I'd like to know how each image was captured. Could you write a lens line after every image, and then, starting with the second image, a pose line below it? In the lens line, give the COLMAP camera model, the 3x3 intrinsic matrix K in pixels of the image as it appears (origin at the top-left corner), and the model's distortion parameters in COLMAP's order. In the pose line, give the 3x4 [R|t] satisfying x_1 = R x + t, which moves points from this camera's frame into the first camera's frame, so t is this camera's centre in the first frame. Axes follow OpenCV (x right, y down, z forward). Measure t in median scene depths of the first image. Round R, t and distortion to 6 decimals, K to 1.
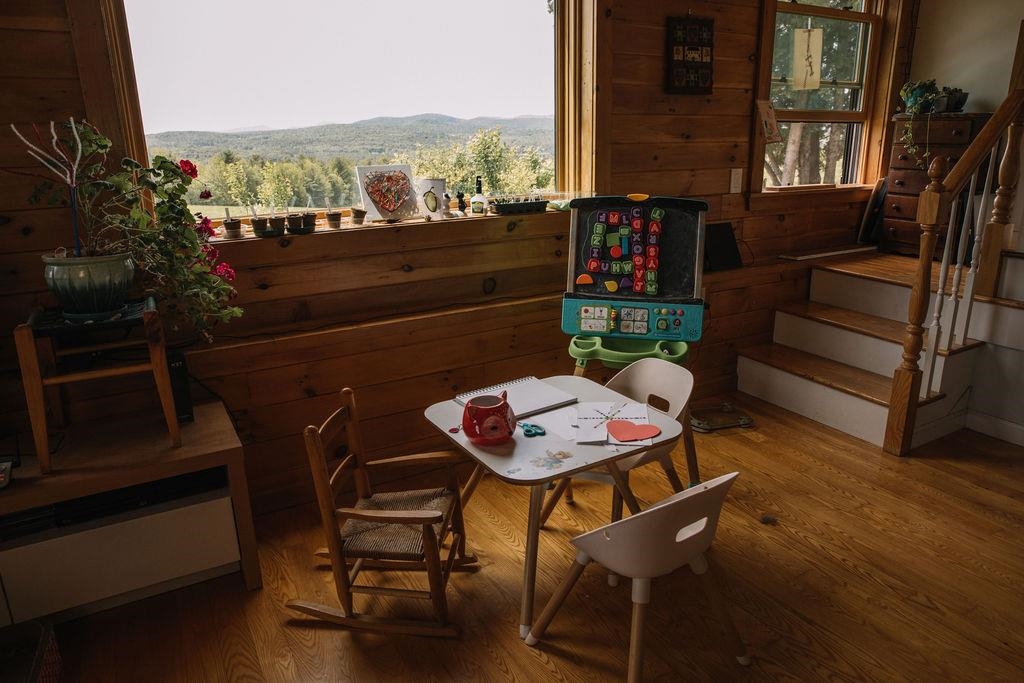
lens RADIAL K [[708.3, 0, 505.7], [0, 708.3, 344.1], [0, 0, 1]] dist [-0.109031, 0.083742]
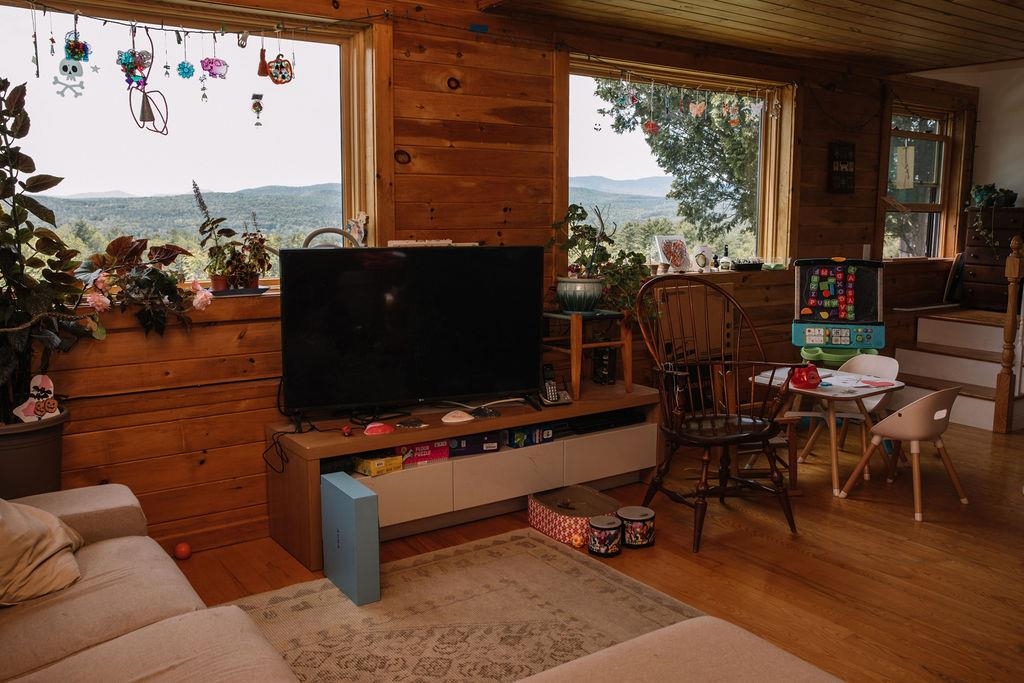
lens RADIAL K [[866.2, 0, 526.1], [0, 866.2, 326.1], [0, 0, 1]] dist [-0.072502, 0.086749]
pose [[0.994636, 0.009374, 0.103016, -0.573859], [0.006983, 0.987529, -0.157282, 0.193009], [-0.103205, 0.157158, 0.982166, -0.651530]]
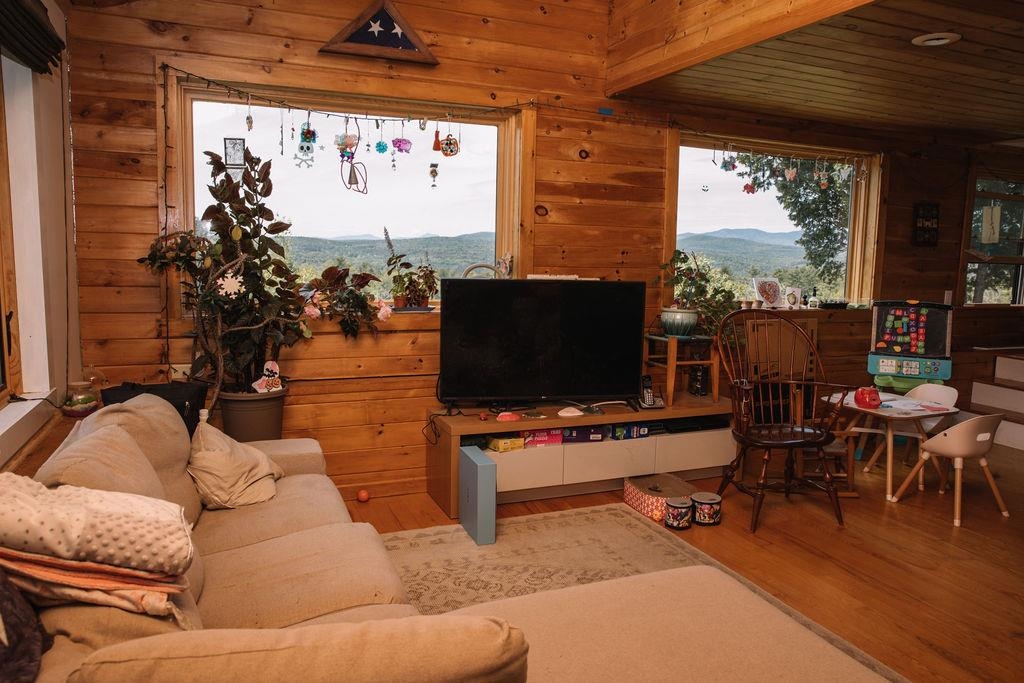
lens RADIAL K [[708.3, 0, 525.9], [0, 708.3, 341.6], [0, 0, 1]] dist [-0.109031, 0.083742]
pose [[0.992429, 0.054685, -0.109975, -0.500664], [-0.071986, 0.984477, -0.160074, 0.209589], [0.099514, 0.166779, 0.980960, -0.705699]]
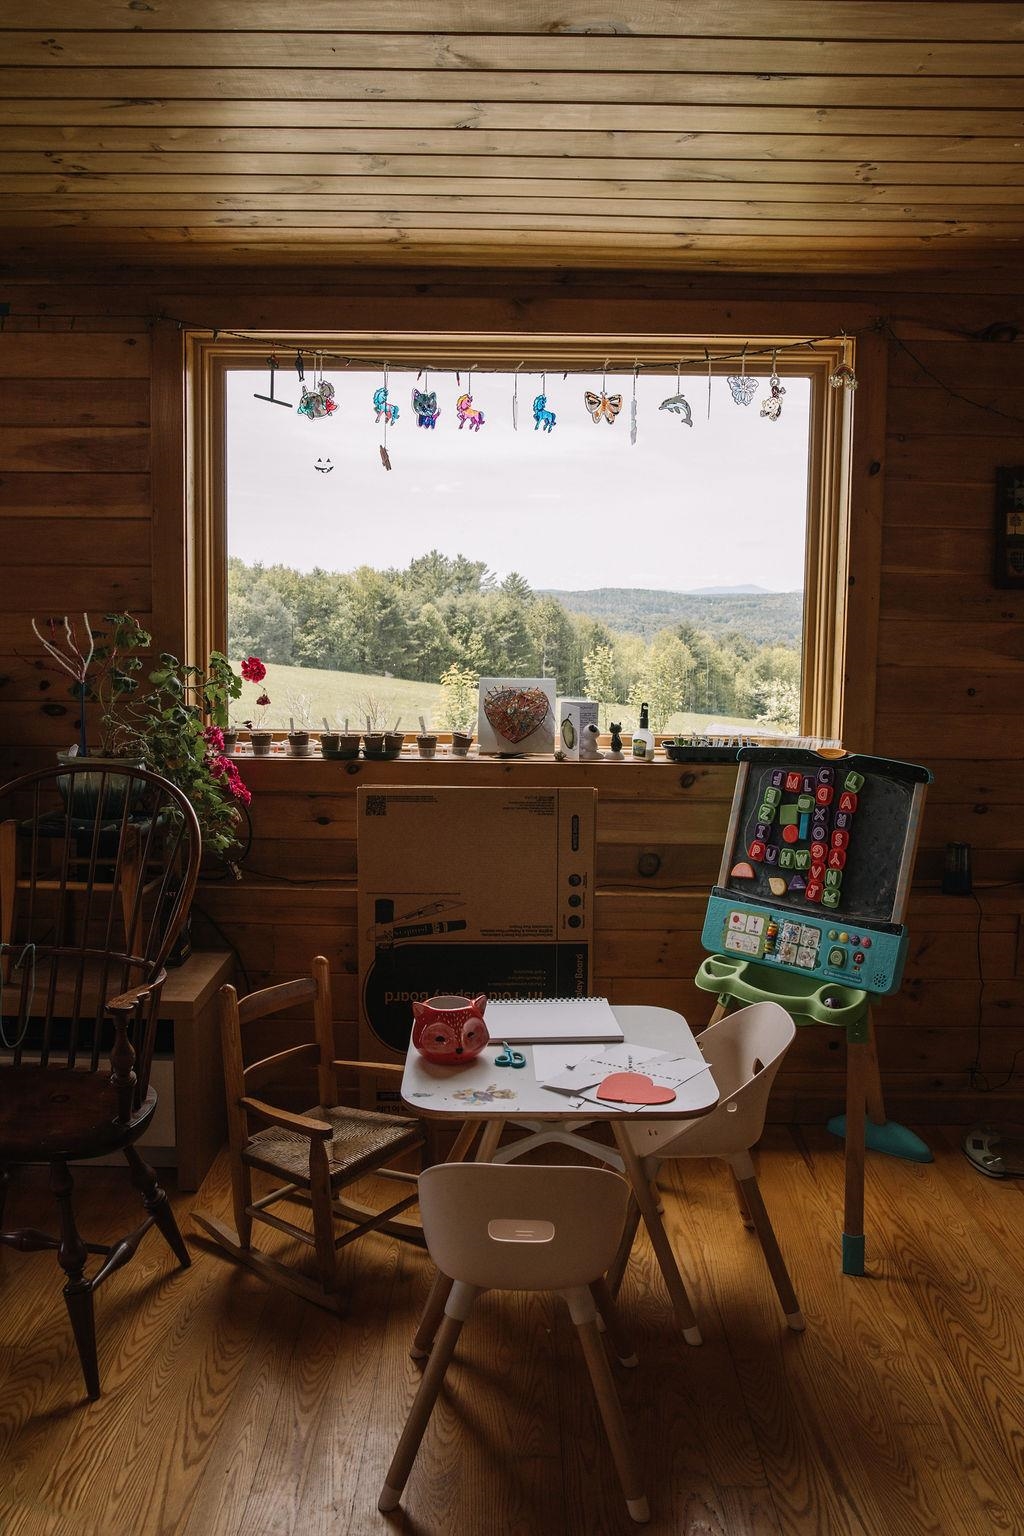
lens RADIAL K [[1232.1, 0, 498.4], [0, 1232.1, 730.1], [0, 0, 1]] dist [-0.072458, 0.055279]
pose [[0.865111, 0.080695, -0.495047, 0.384011], [-0.172250, 0.974747, -0.142123, -0.014789], [0.471076, 0.208224, 0.857164, -0.084101]]
